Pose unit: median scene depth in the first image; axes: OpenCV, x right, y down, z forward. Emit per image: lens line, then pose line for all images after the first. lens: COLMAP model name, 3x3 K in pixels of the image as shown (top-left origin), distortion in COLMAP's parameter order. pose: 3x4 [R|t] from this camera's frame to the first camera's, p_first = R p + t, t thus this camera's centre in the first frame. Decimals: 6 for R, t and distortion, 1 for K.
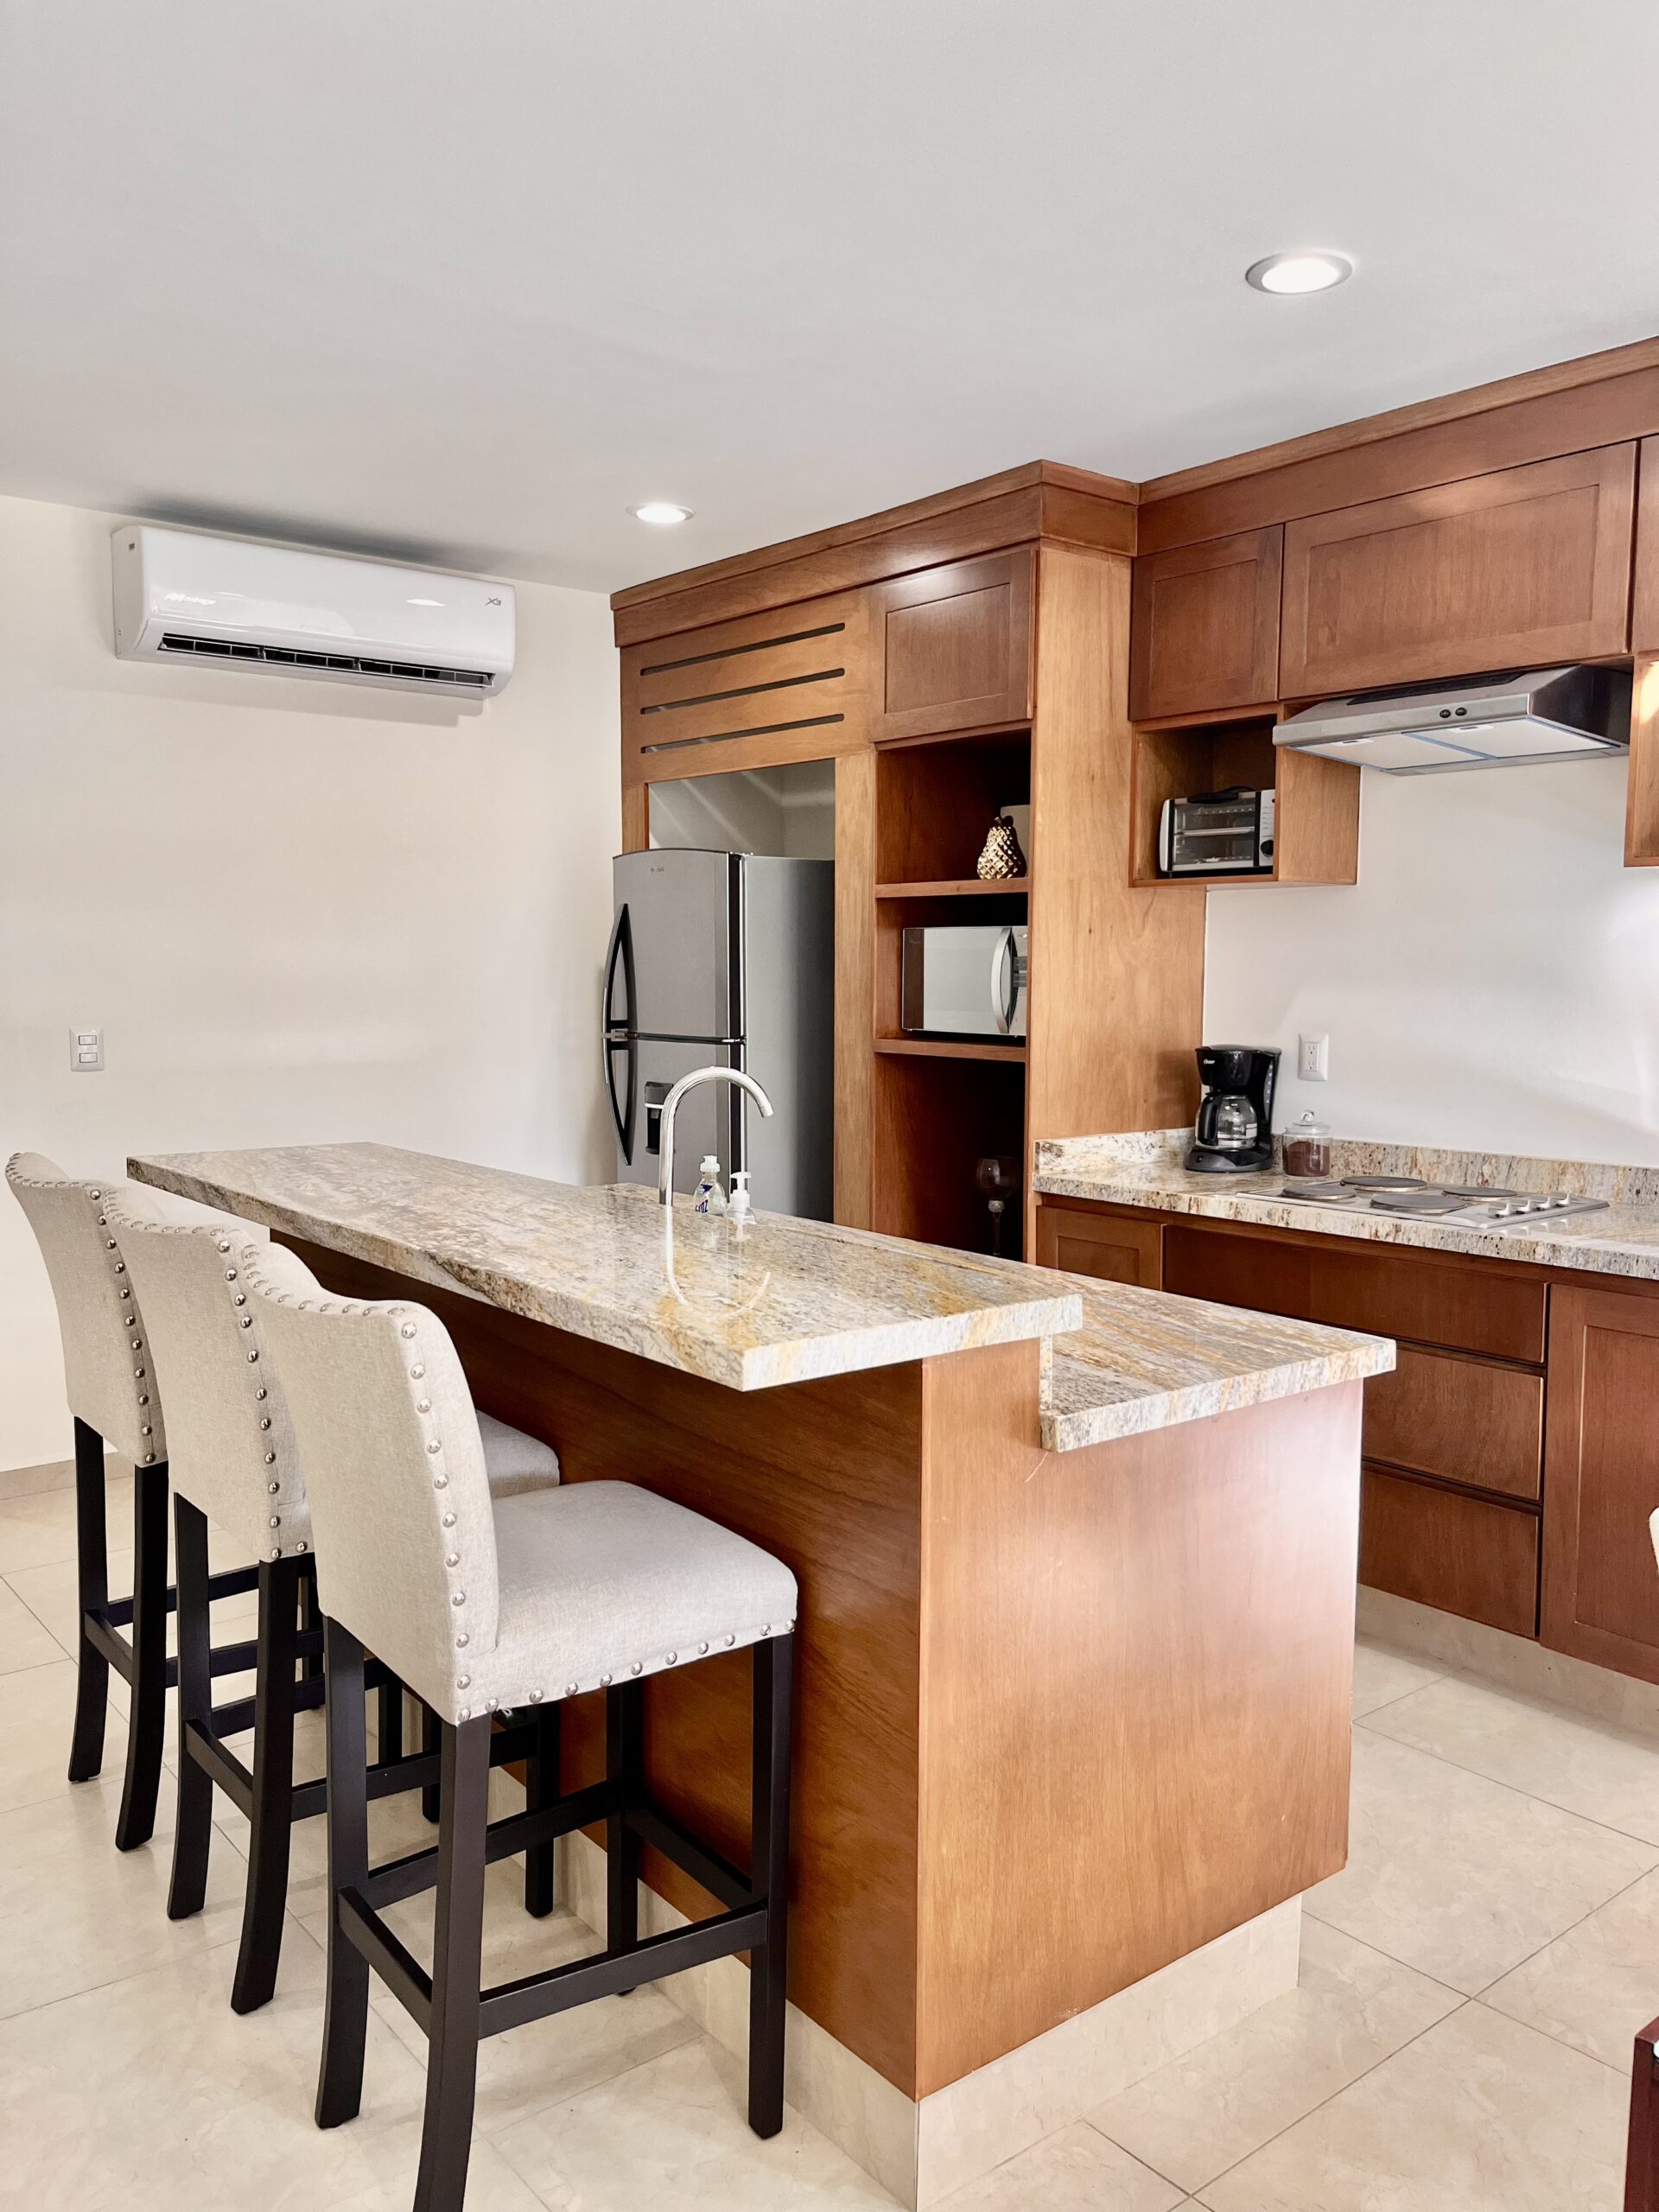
lens RADIAL K [[1693.7, 0, 827.0], [0, 1693.7, 1113.0], [0, 0, 1]] dist [0.036637, -0.002011]
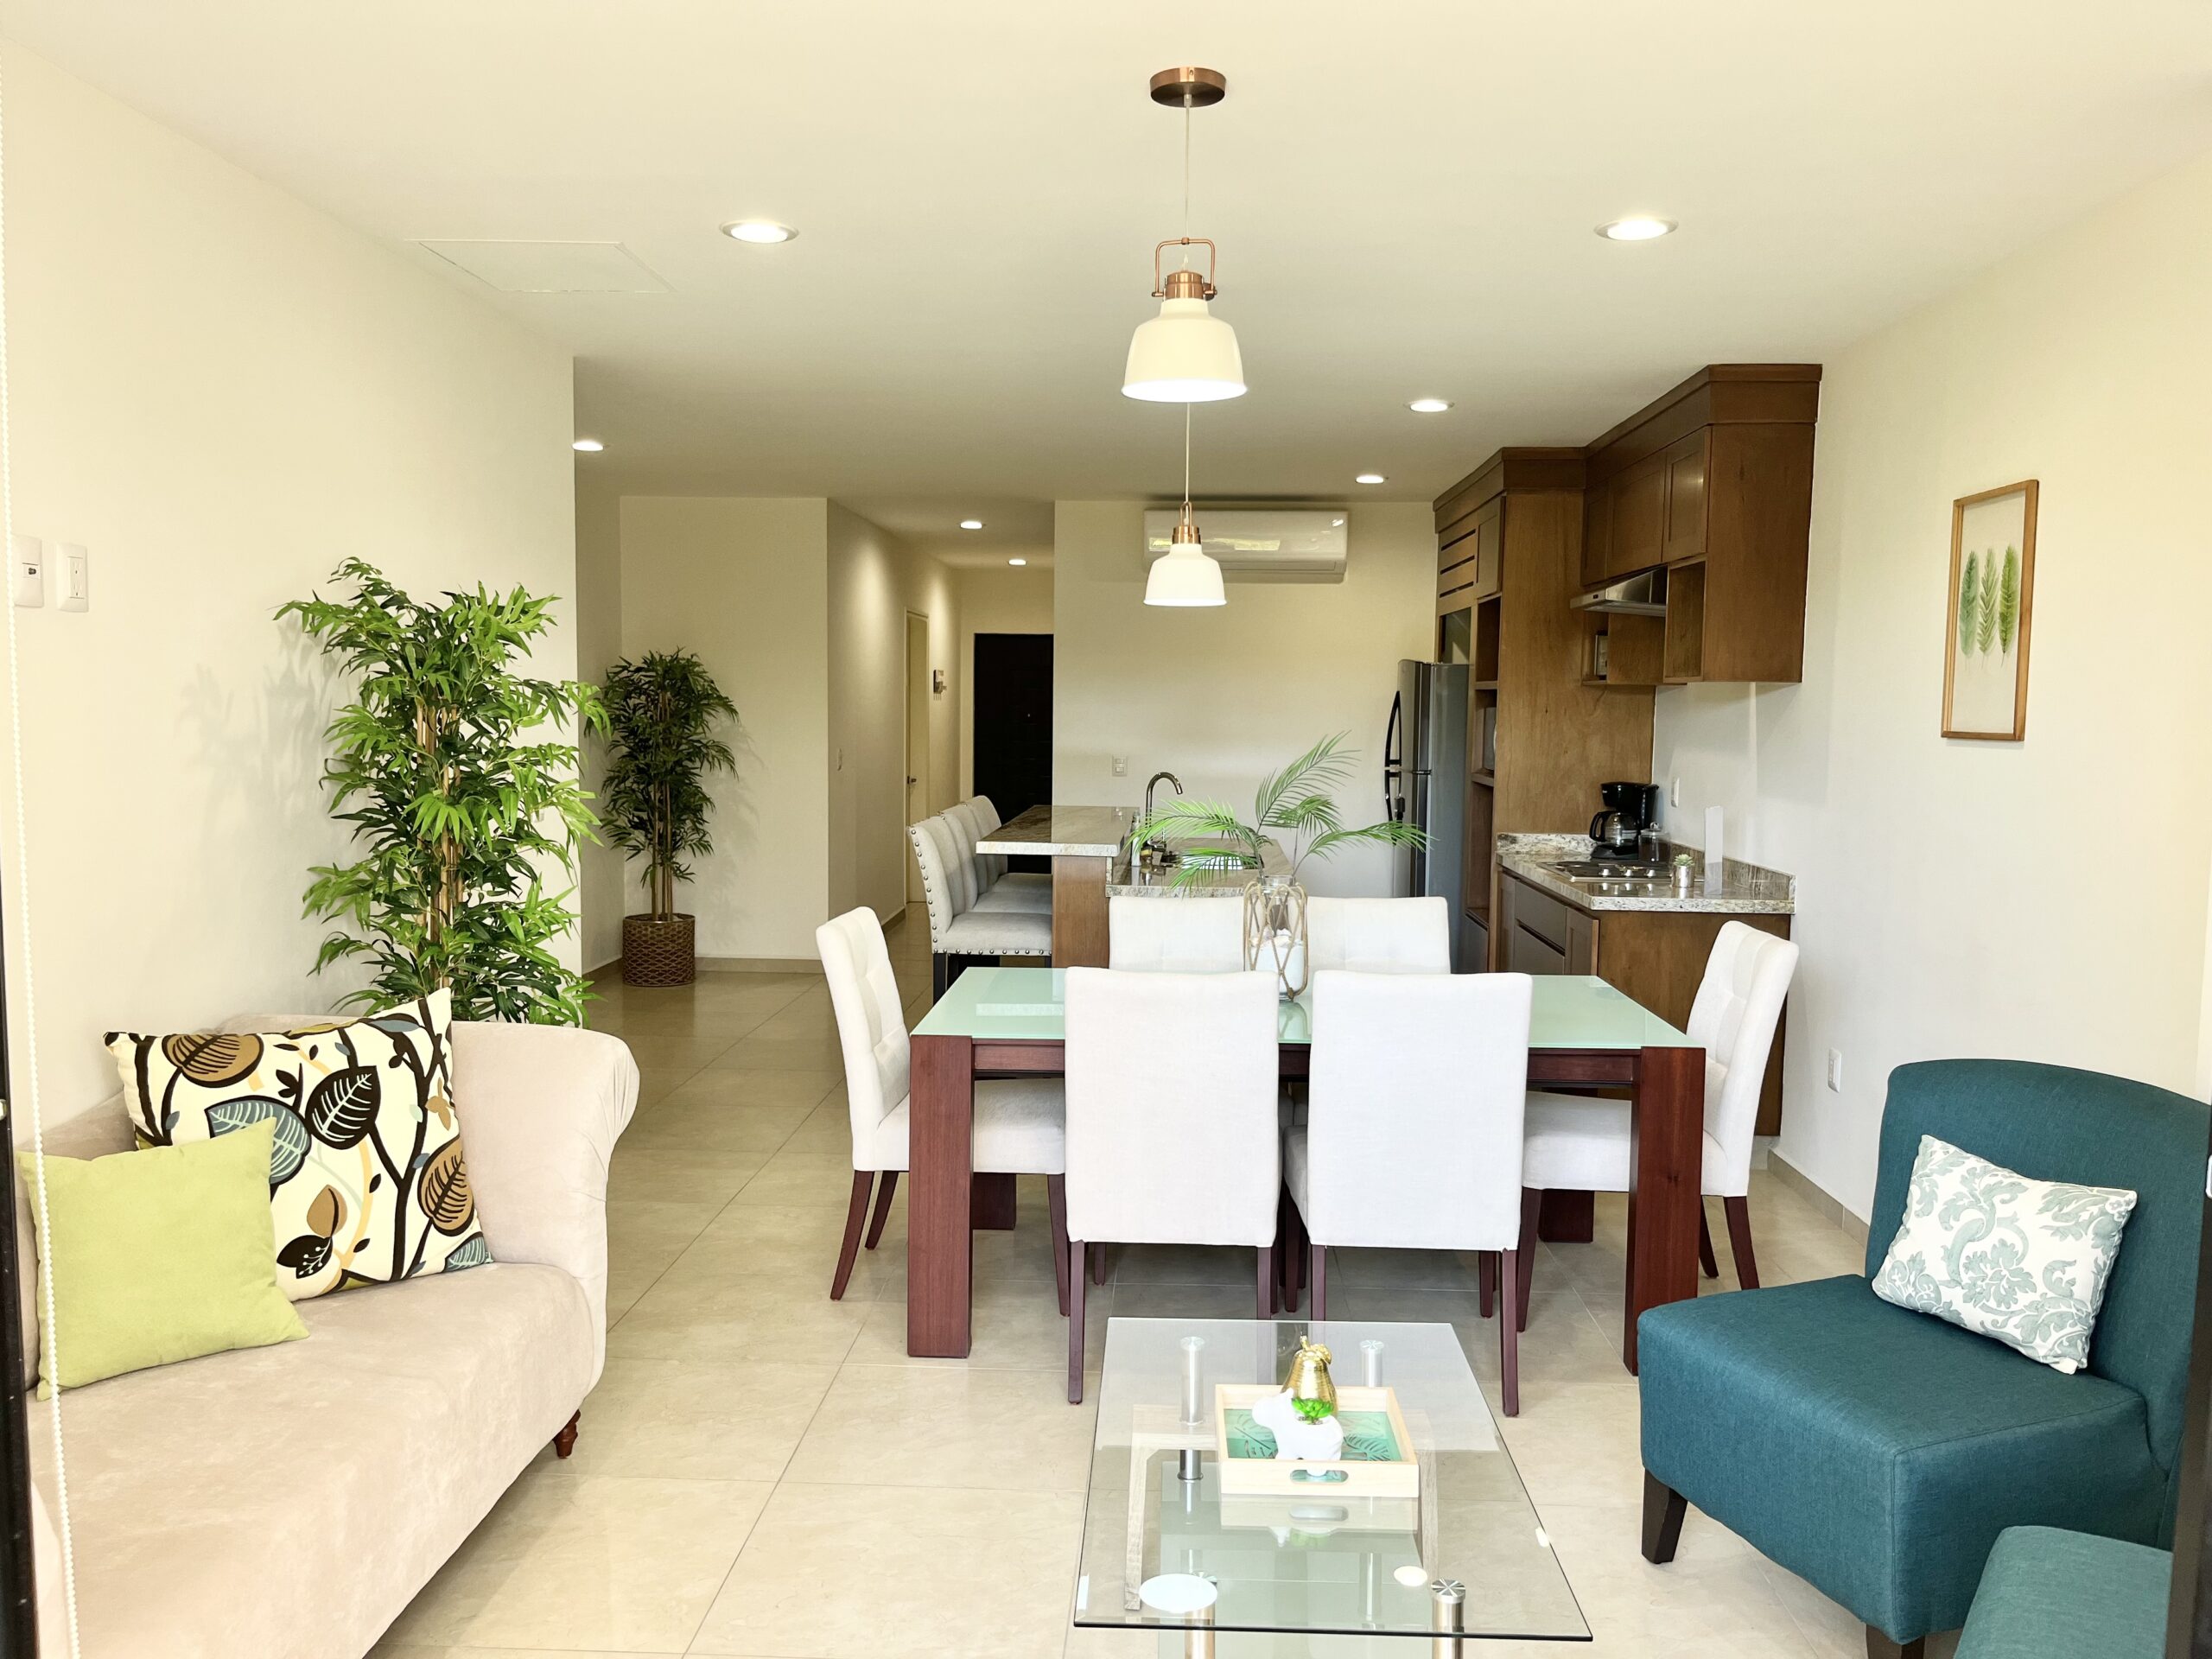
lens RADIAL K [[1693.7, 0, 1106.0], [0, 1693.7, 829.5], [0, 0, 1]] dist [0.036637, -0.002011]
pose [[0.750534, 0.056285, -0.658431, 0.940136], [-0.070872, 0.997475, 0.004482, 0.032955], [0.657021, 0.043301, 0.752628, -0.549814]]
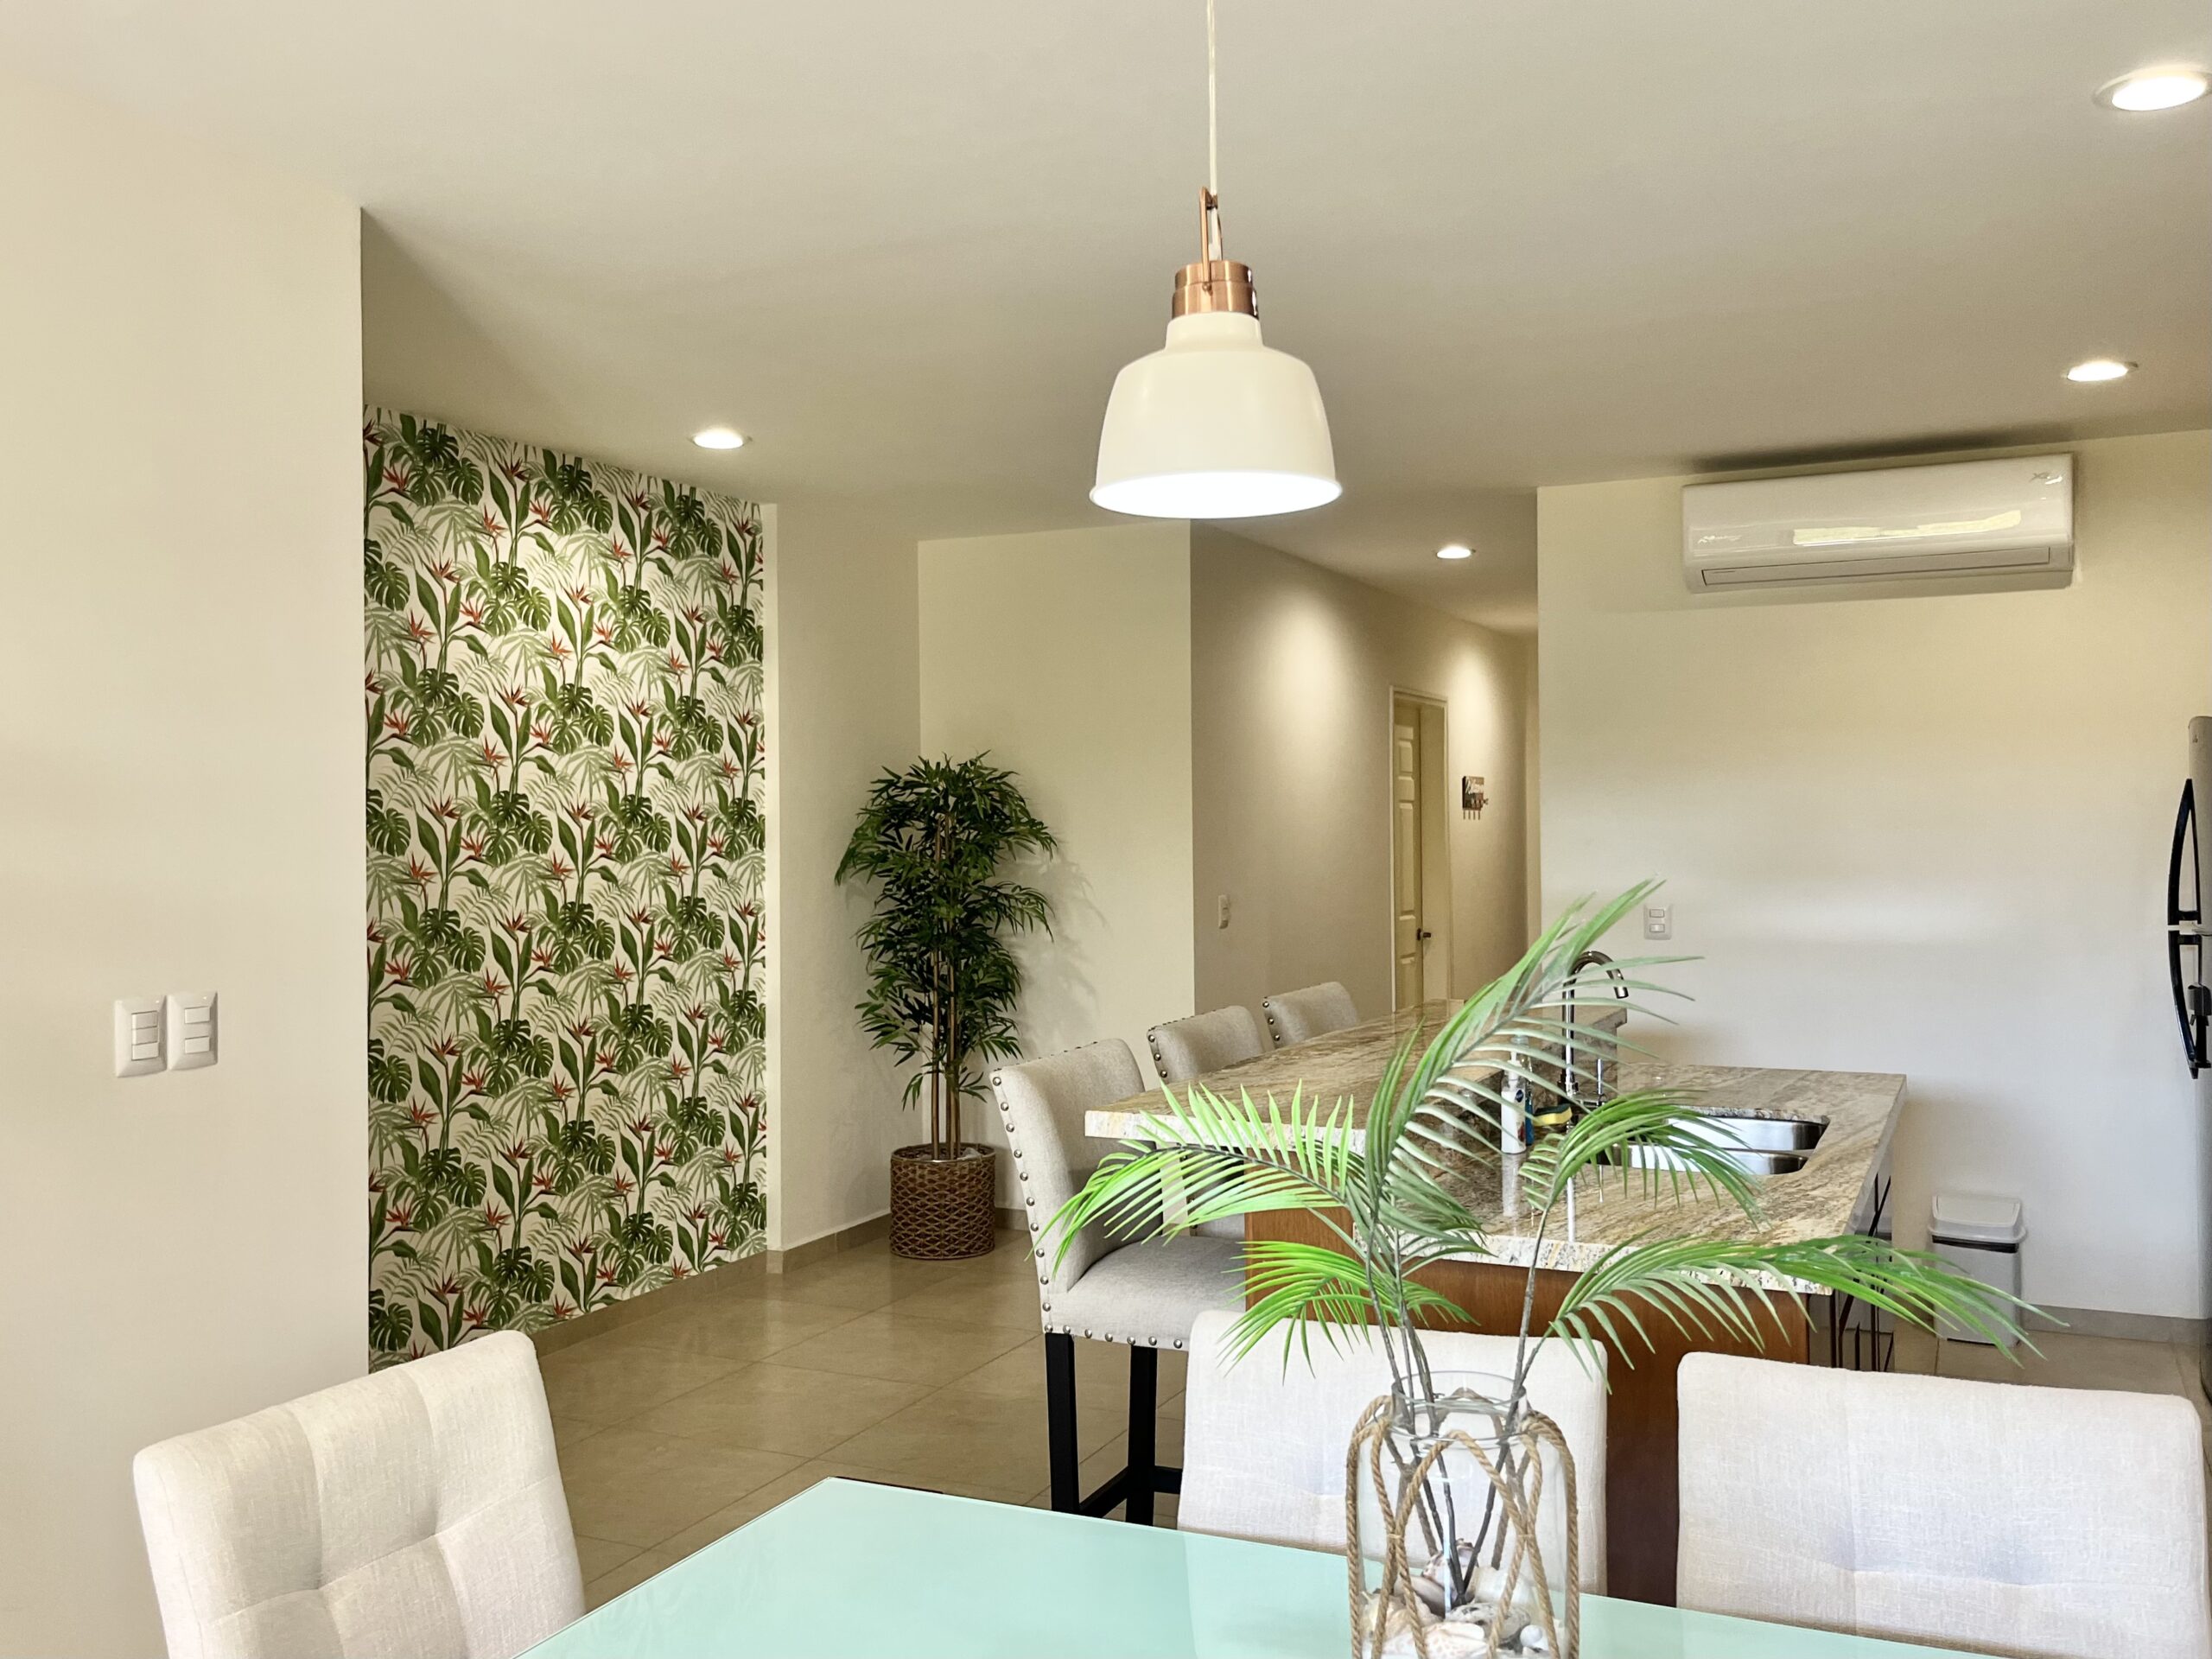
lens RADIAL K [[1873.9, 0, 1106.4], [0, 1873.9, 805.4], [0, 0, 1]] dist [0.069967, -0.124784]
pose [[0.444336, -0.018030, -0.895679, 0.610738], [-0.069681, 0.996073, -0.054619, -0.020604], [0.893146, 0.086681, 0.441335, 0.081719]]
